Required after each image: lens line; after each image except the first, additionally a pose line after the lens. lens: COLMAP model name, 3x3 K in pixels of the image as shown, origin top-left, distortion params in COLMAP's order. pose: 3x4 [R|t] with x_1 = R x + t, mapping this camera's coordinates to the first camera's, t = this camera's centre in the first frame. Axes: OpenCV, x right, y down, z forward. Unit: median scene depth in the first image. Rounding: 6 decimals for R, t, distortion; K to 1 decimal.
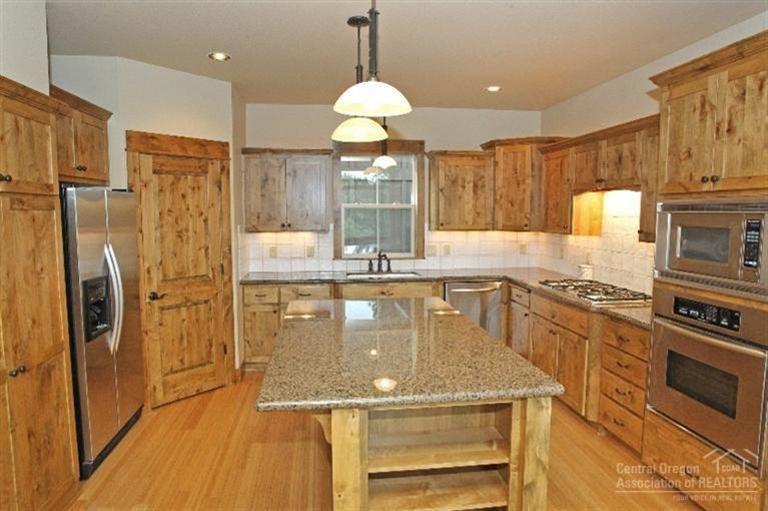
lens RADIAL K [[494.3, 0, 384.1], [0, 494.3, 257.7], [0, 0, 1]] dist [-0.051327, 0.002044]
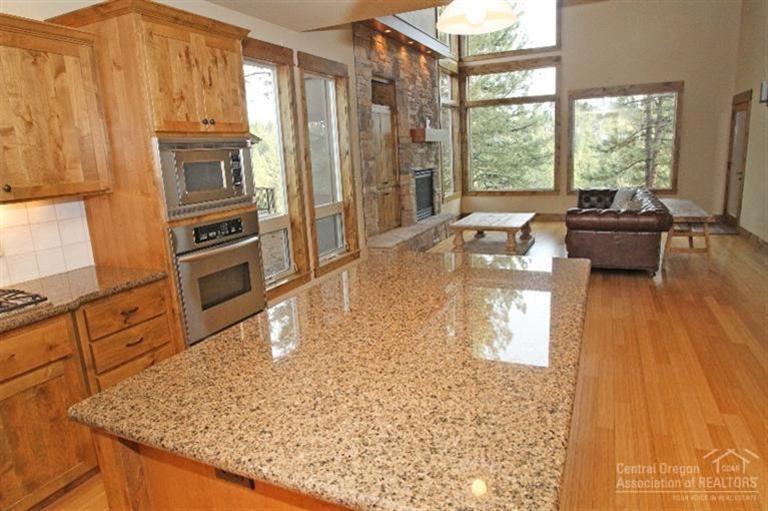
lens RADIAL K [[494.3, 0, 383.3], [0, 494.3, 251.6], [0, 0, 1]] dist [-0.051327, 0.002044]
pose [[-0.856227, -0.059365, 0.513177, -0.356103], [0.098438, 0.956426, 0.274882, -0.140669], [-0.507134, 0.285878, -0.813074, 1.822429]]
